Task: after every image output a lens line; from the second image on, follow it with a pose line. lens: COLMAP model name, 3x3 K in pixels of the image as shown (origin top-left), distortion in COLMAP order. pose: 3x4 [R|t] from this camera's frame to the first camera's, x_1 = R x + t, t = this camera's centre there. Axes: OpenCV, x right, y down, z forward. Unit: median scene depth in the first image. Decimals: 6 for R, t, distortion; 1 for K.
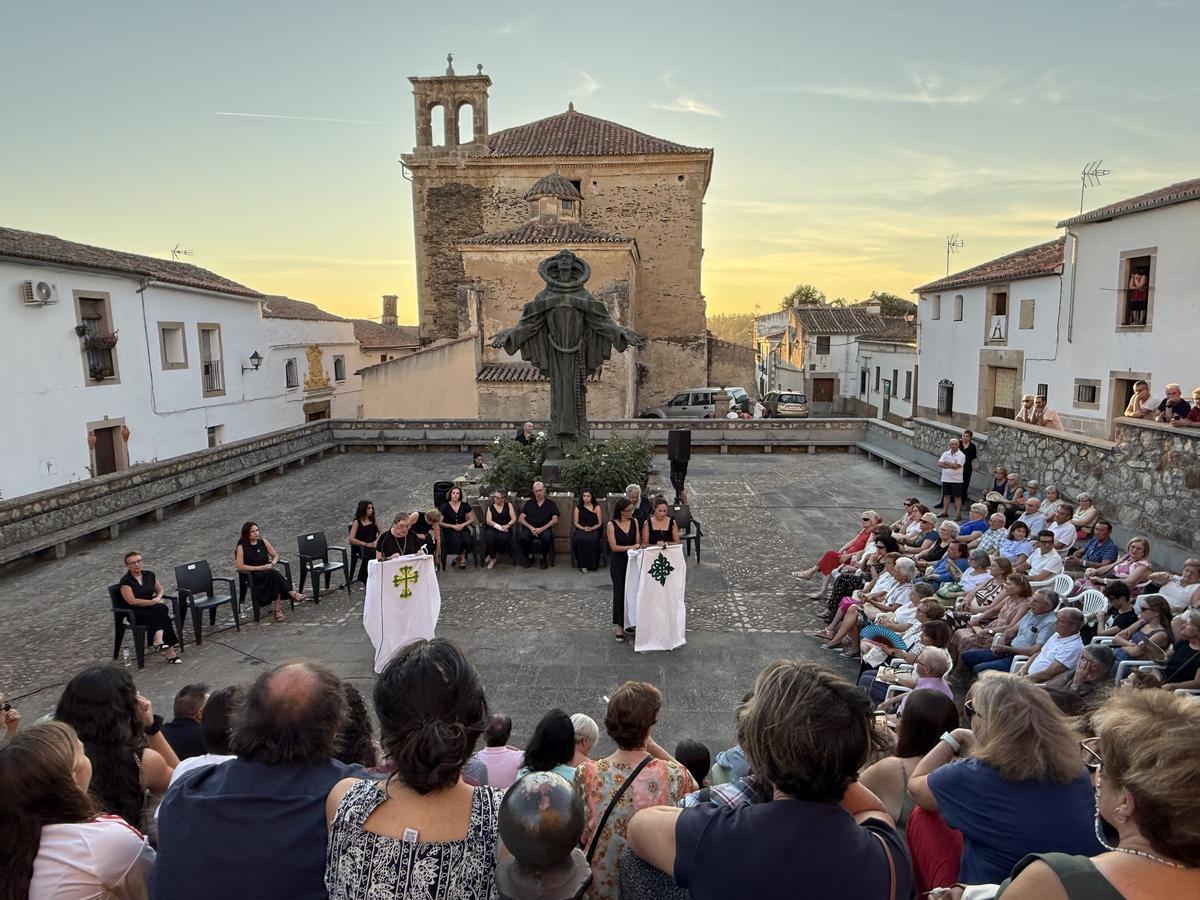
lens RADIAL K [[775.7, 0, 599.7], [0, 775.7, 453.1], [0, 0, 1]] dist [0.000436, 0.004914]
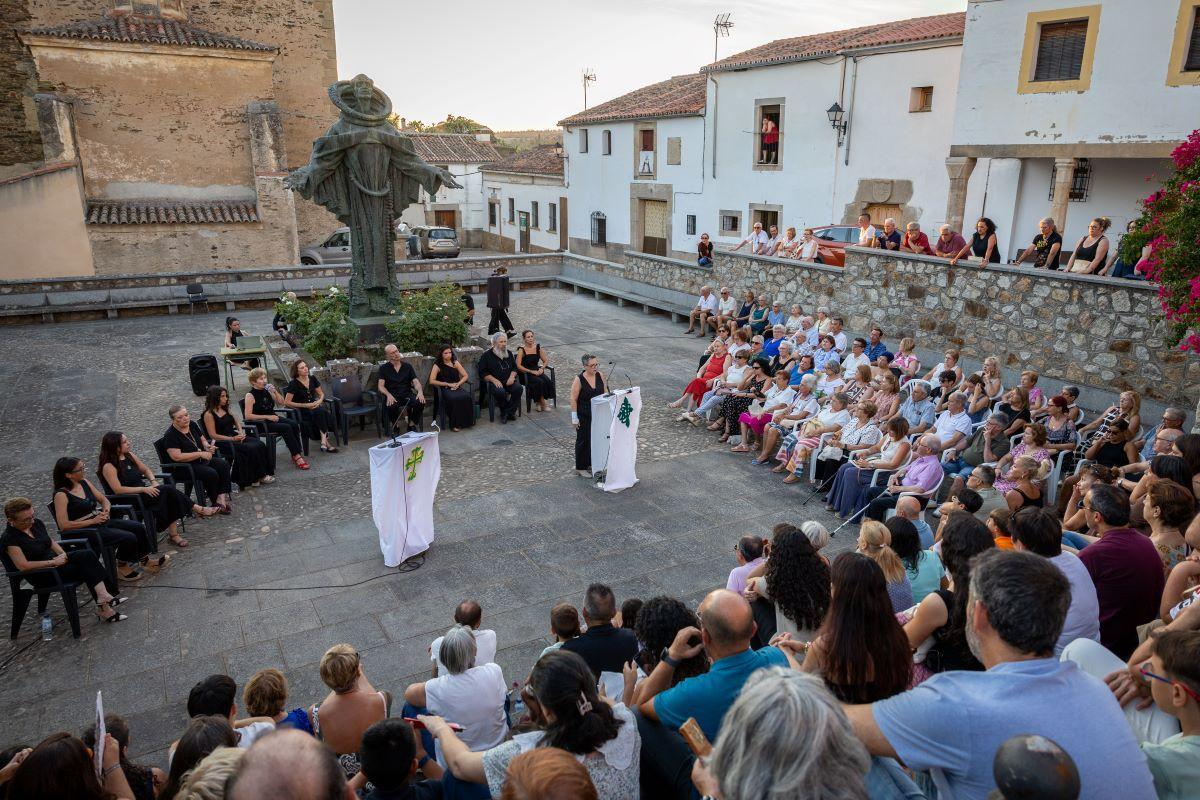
lens RADIAL K [[821.3, 0, 610.5], [0, 821.3, 392.9], [0, 0, 1]] dist [0.009121, -0.000827]
pose [[0.849609, -0.131216, 0.510829, -0.180997], [0.065667, 0.987338, 0.144398, -0.014024], [-0.523308, -0.089138, 0.847469, 0.022298]]
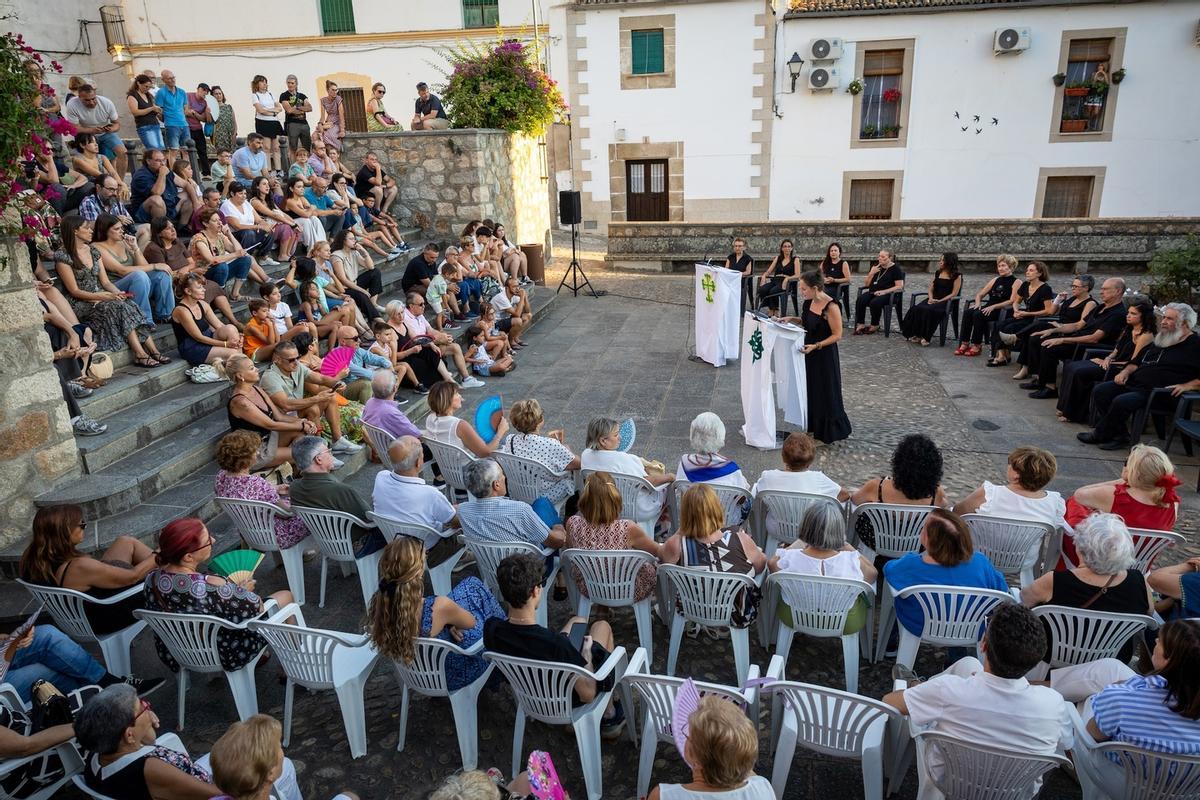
lens RADIAL K [[821.3, 0, 607.0], [0, 821.3, 395.2], [0, 0, 1]] dist [0.009121, -0.000827]
pose [[-0.142142, 0.309276, -0.940289, 0.338751], [-0.114236, 0.938462, 0.325944, -0.024972], [0.983232, 0.153746, -0.098064, 0.331842]]
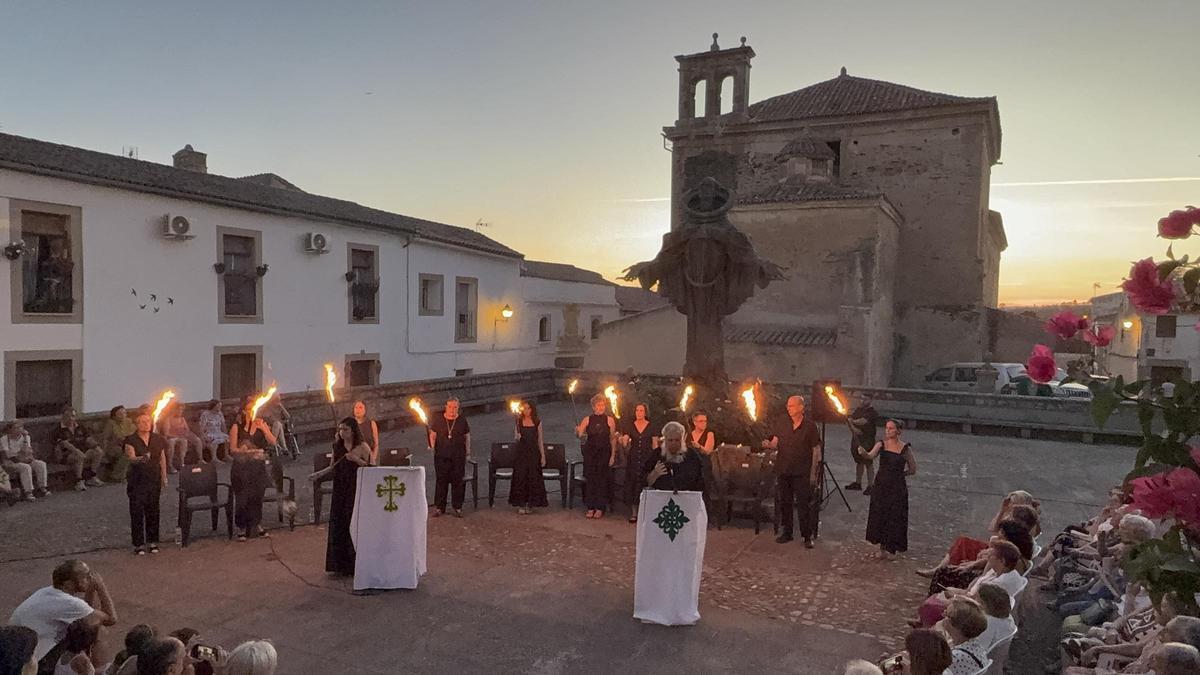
lens RADIAL K [[762.3, 0, 600.2], [0, 762.3, 344.2], [0, 0, 1]] dist [-0.003986, 0.000834]
pose [[0.919456, 0.042153, -0.390927, 0.111827], [-0.086522, 0.991557, -0.096581, 0.018448], [0.383556, 0.122626, 0.915340, 0.079294]]
